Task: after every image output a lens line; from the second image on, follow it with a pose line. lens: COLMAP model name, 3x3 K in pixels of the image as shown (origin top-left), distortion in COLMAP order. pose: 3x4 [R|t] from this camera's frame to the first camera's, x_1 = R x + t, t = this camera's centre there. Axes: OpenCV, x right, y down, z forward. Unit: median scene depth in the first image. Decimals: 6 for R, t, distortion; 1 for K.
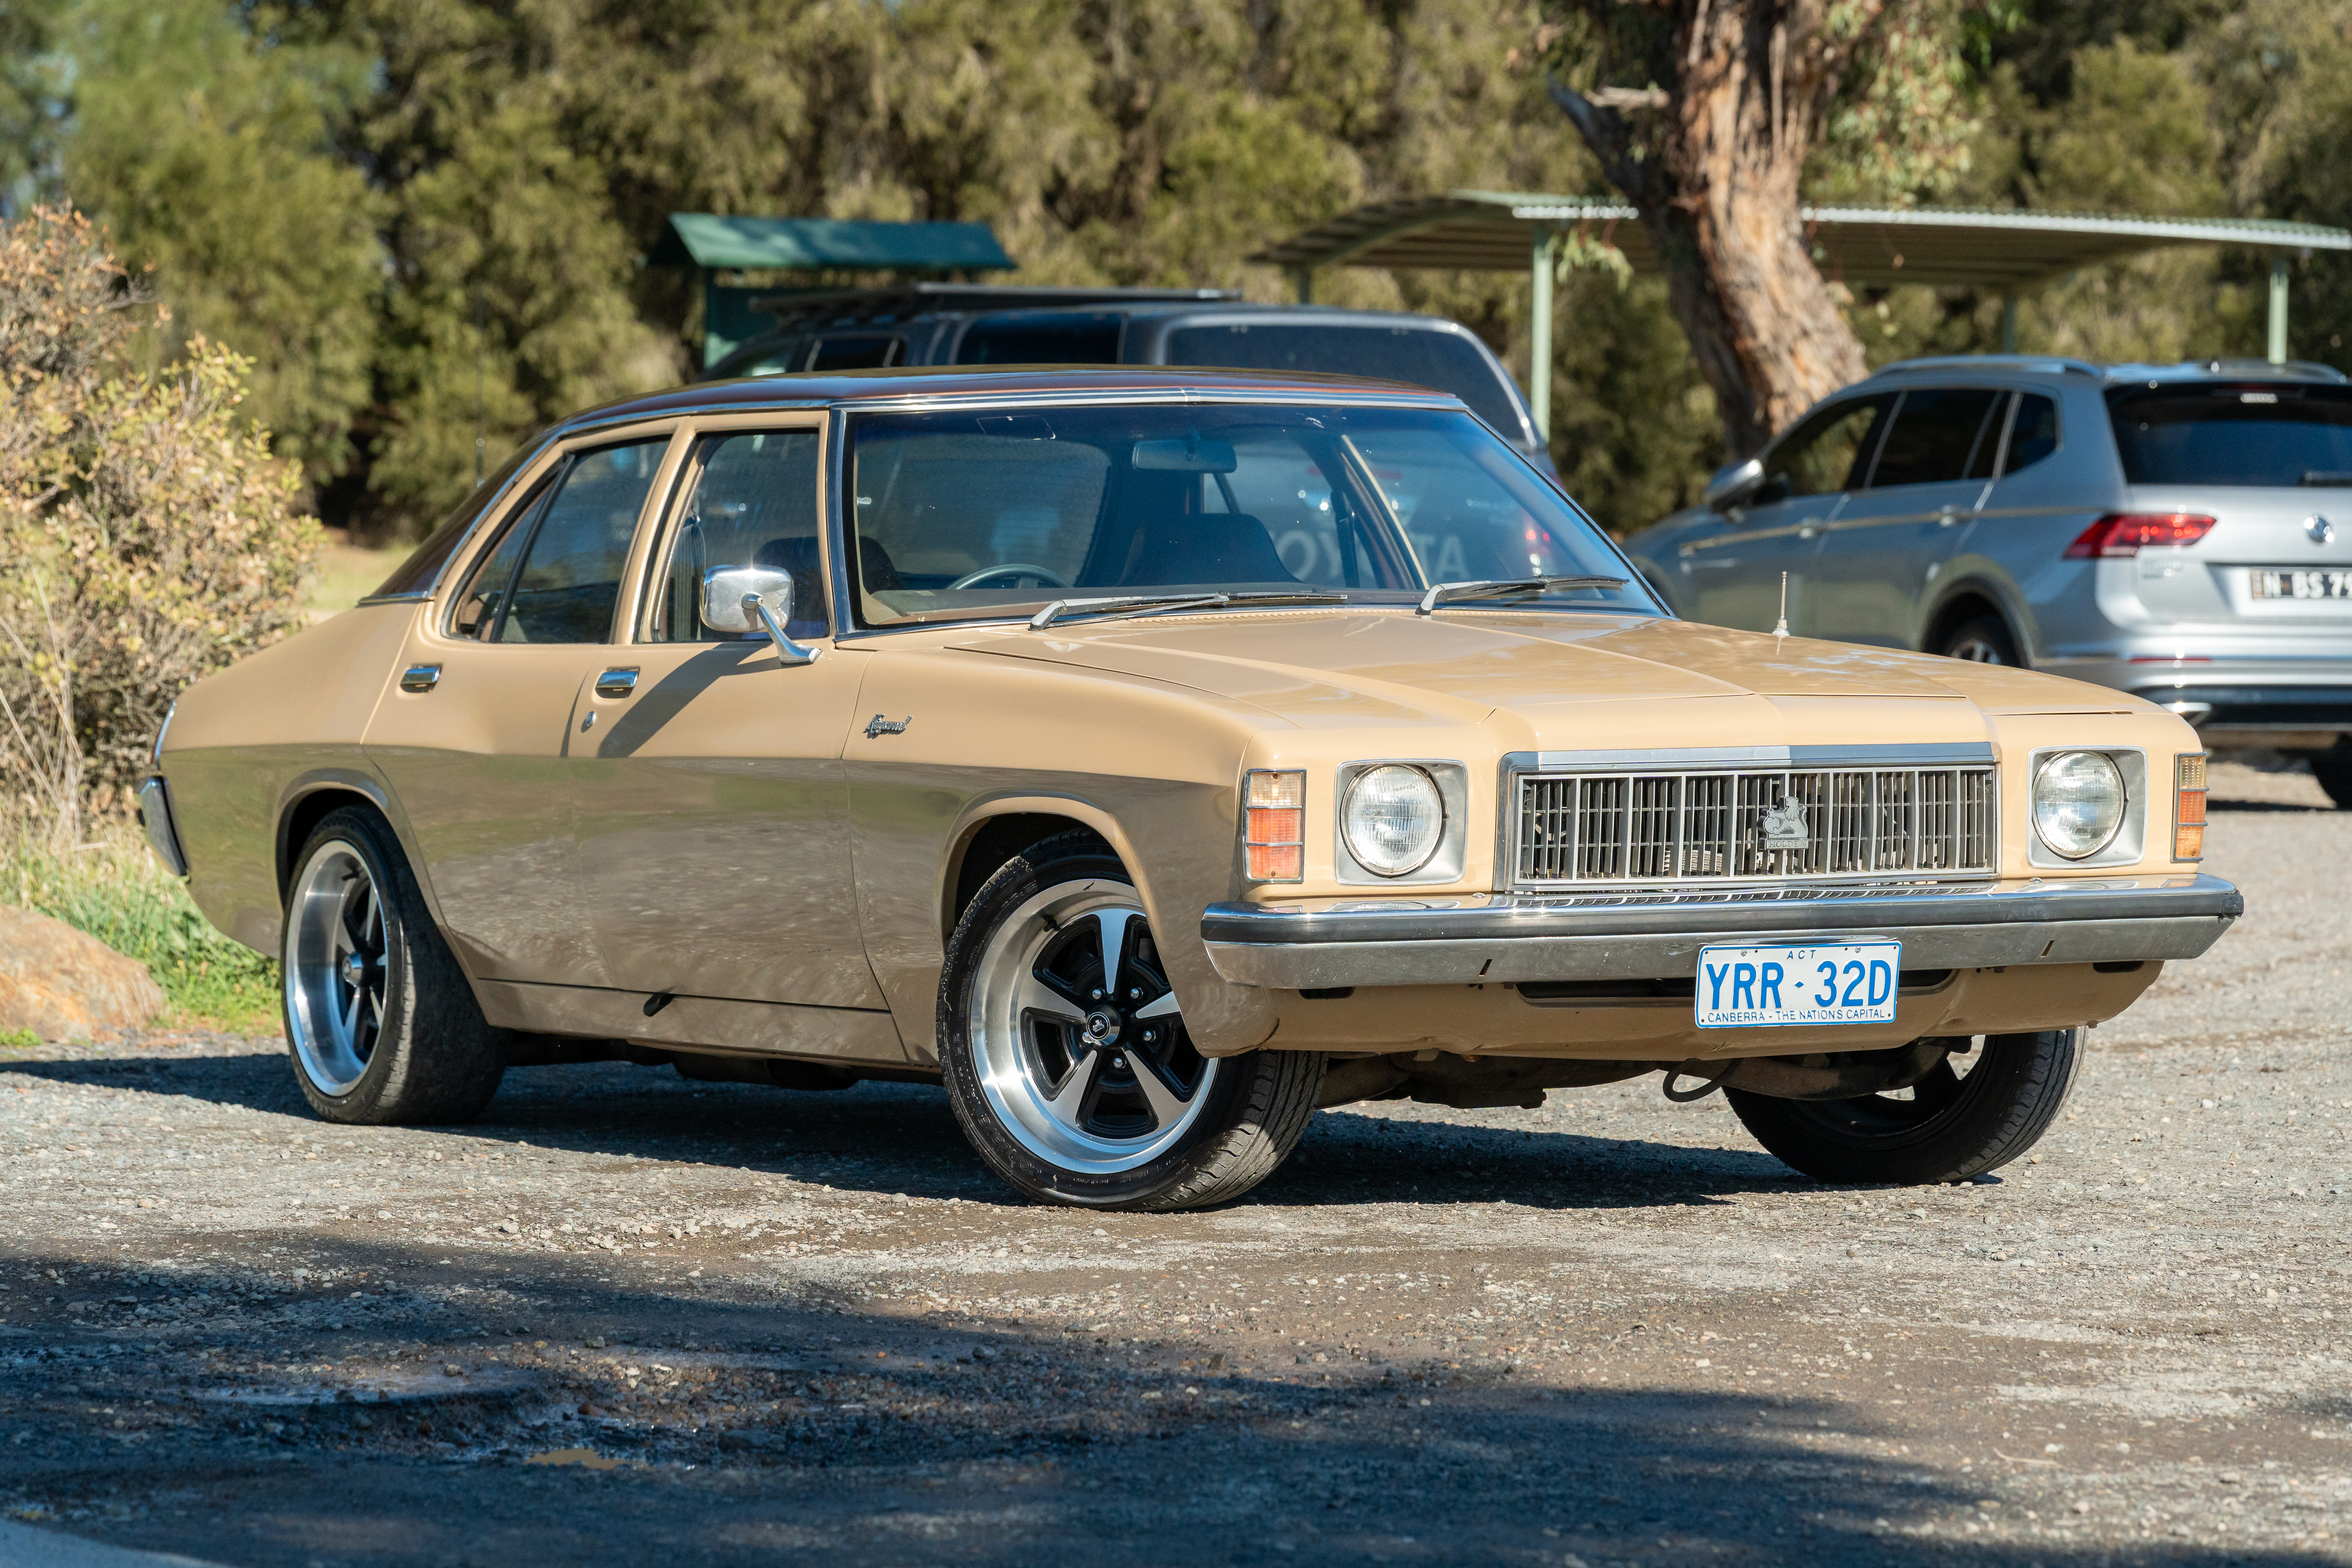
lens RADIAL K [[9583.1, 0, 1175.5], [0, 9583.1, 786.4], [0, 0, 1]] dist [0.668346, 0.000000]
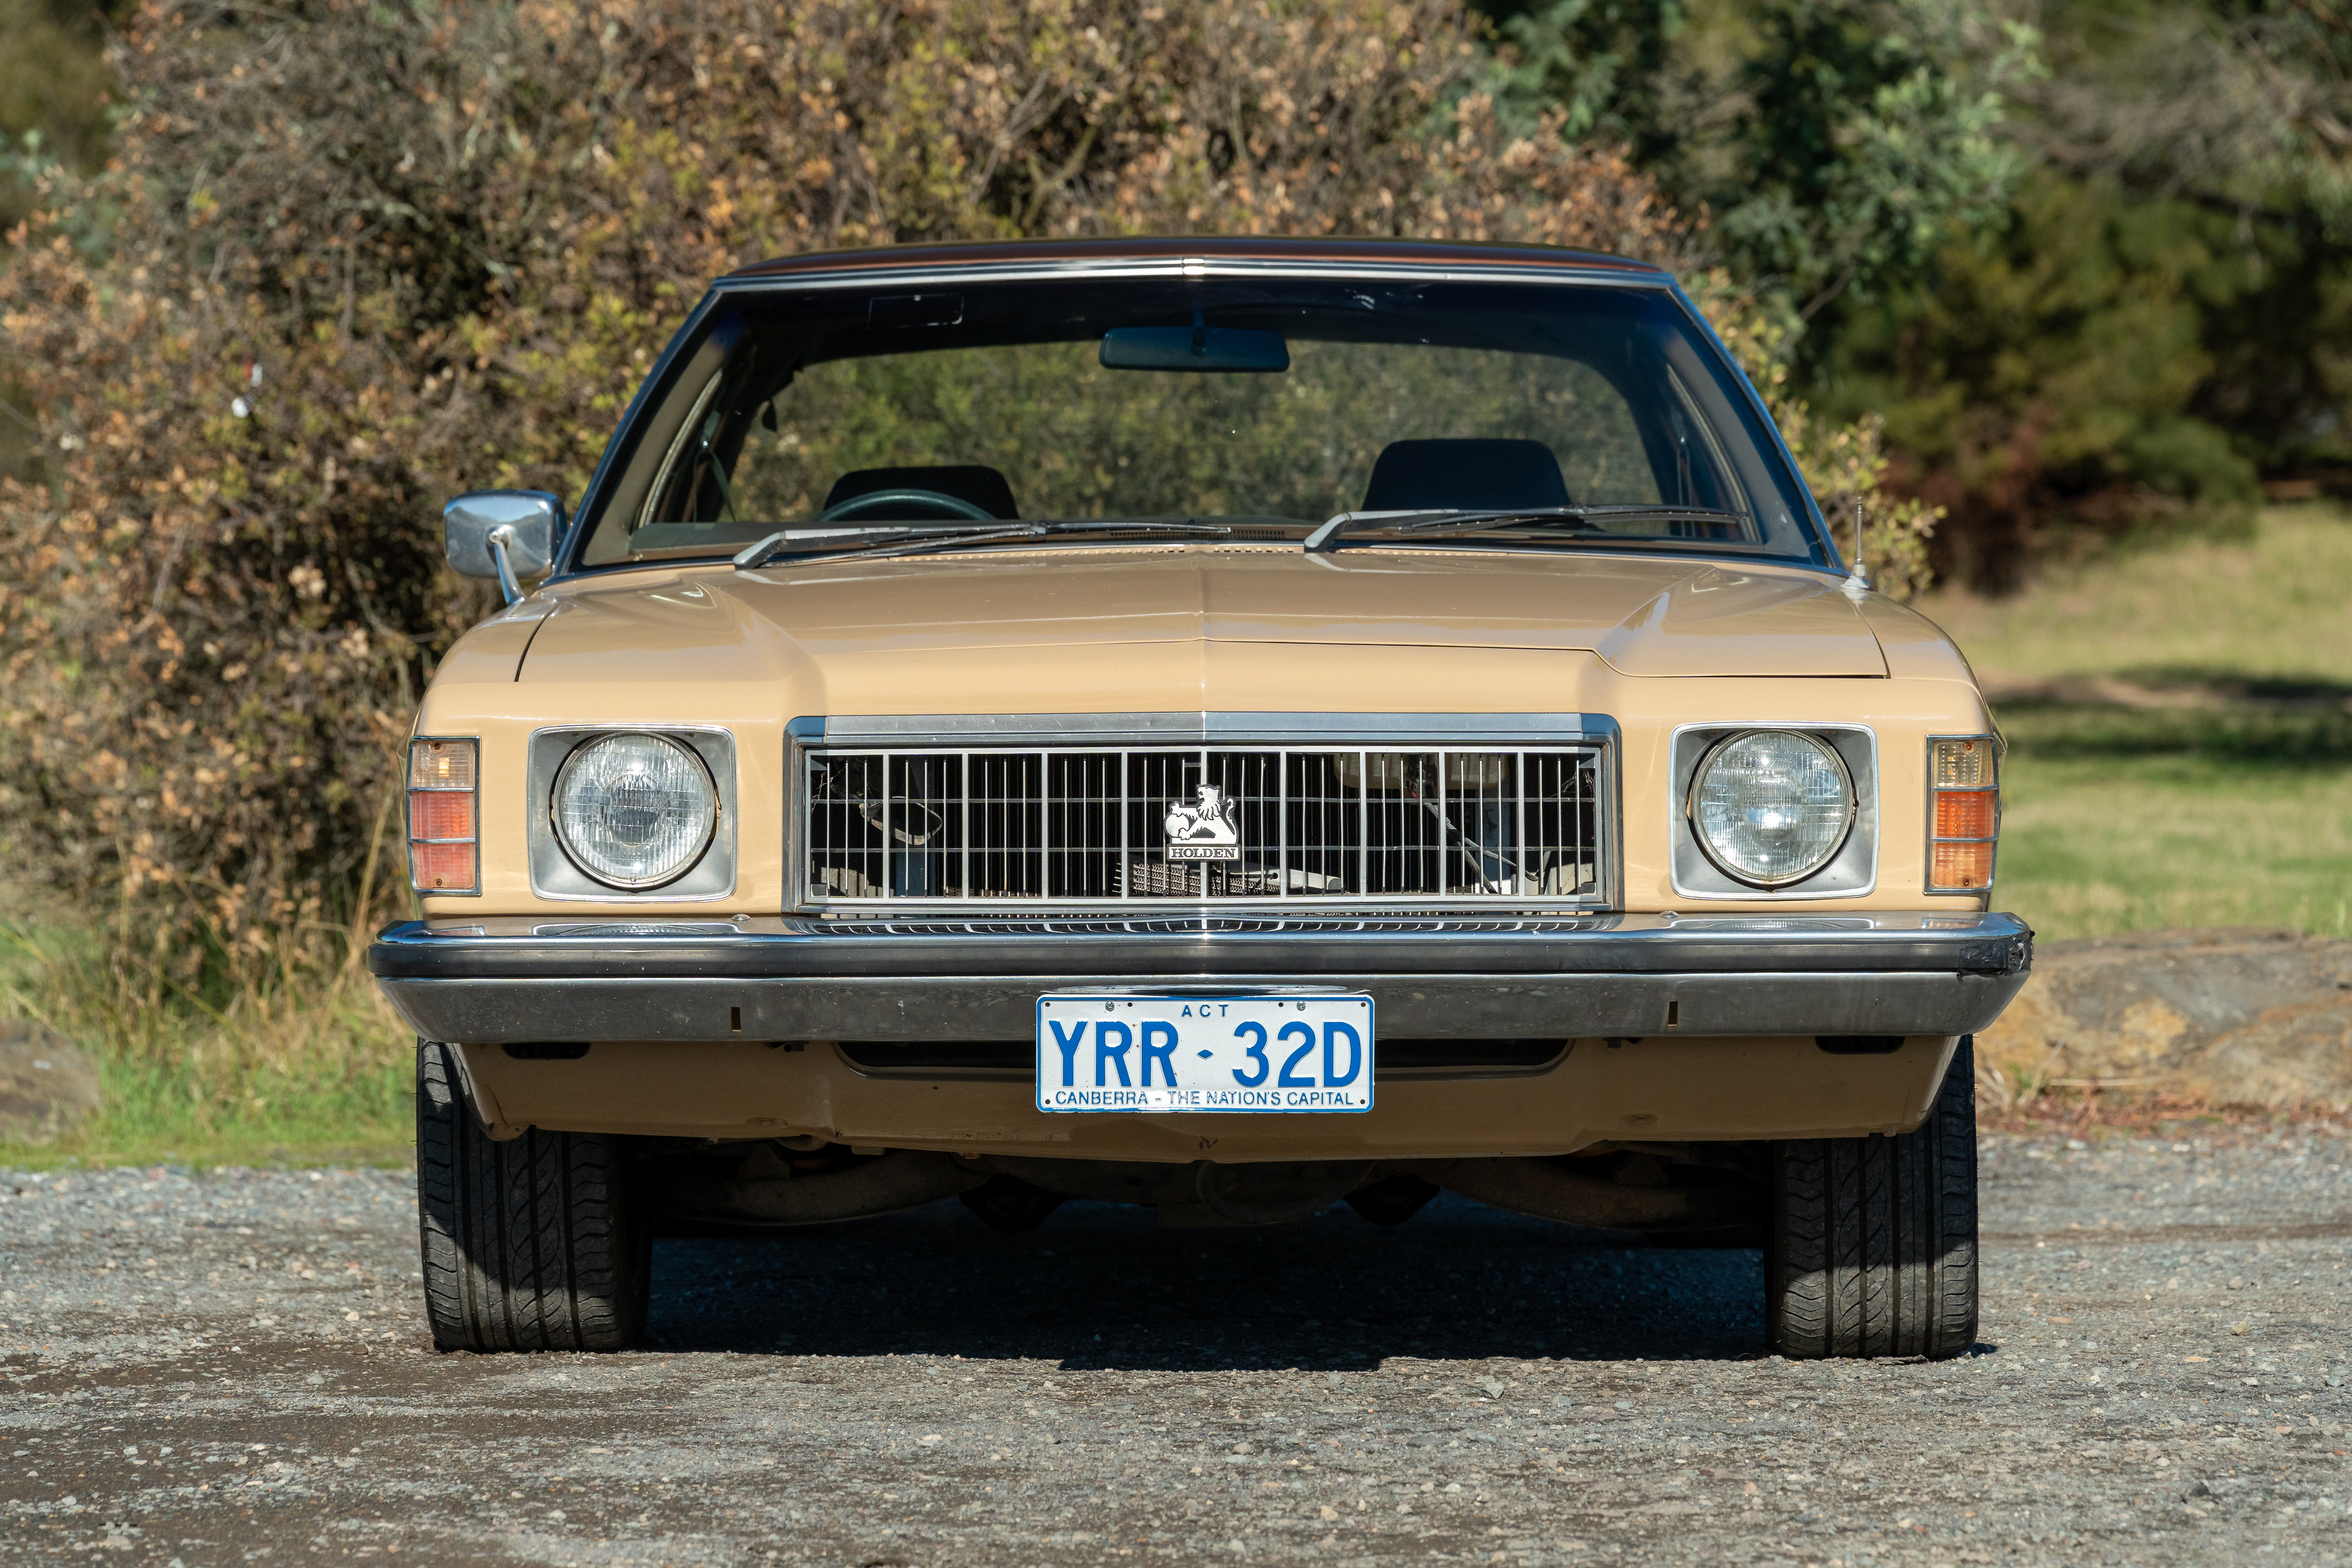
lens RADIAL K [[9583.1, 0, 1177.6], [0, 9583.1, 772.0], [0, 0, 1]] dist [0.668346, 0.000000]
pose [[0.880158, 0.008827, -0.474599, 0.394378], [-0.015395, 0.999832, -0.009955, 0.007076], [0.474432, 0.016069, 0.880146, 0.384943]]
